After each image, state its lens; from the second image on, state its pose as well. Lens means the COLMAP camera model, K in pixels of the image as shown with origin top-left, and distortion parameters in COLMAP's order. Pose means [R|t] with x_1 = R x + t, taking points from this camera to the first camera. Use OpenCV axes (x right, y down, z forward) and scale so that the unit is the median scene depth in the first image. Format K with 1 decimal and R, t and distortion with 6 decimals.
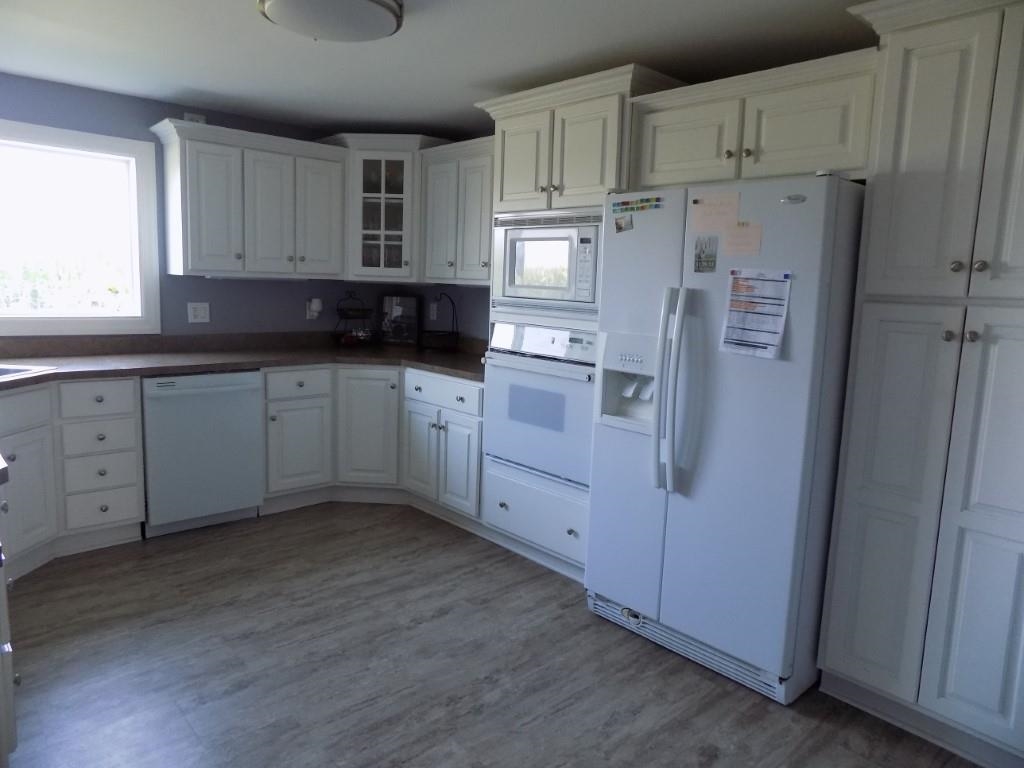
lens RADIAL K [[682.1, 0, 506.7], [0, 682.1, 381.6], [0, 0, 1]] dist [-0.059523, 0.038310]
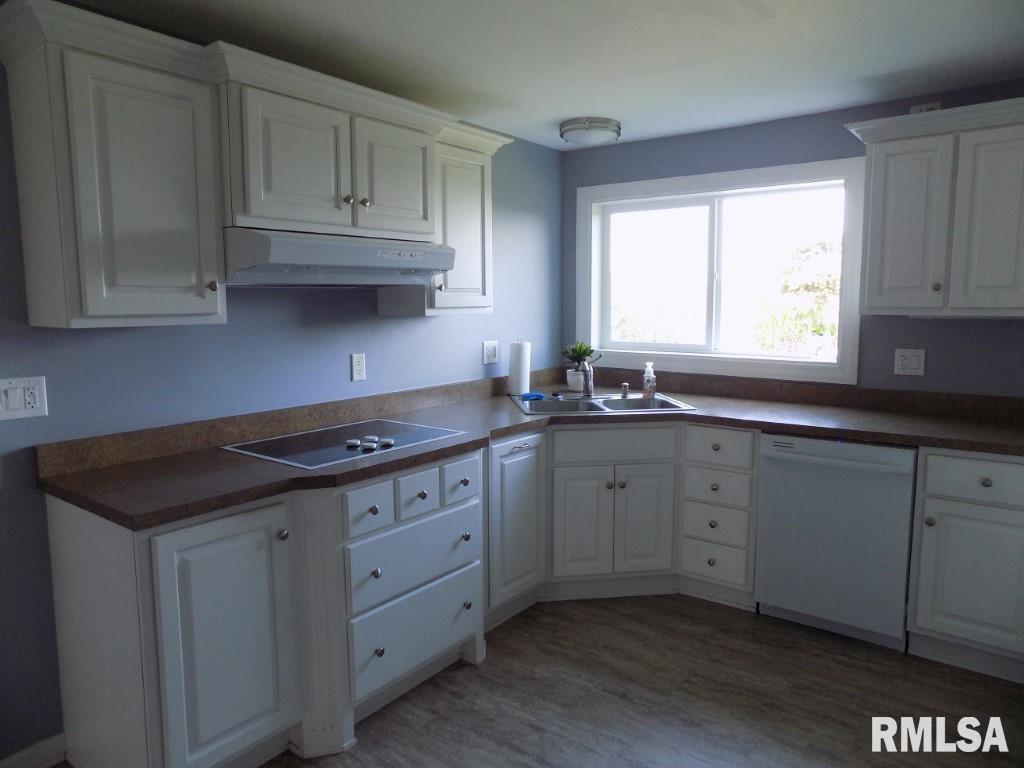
lens RADIAL K [[682.1, 0, 507.8], [0, 682.1, 380.9], [0, 0, 1]] dist [-0.059523, 0.038310]
pose [[0.170787, 0.077262, -0.982274, 0.241324], [-0.127993, 0.990213, 0.055632, -0.072417], [0.976959, 0.116223, 0.179005, 0.465819]]
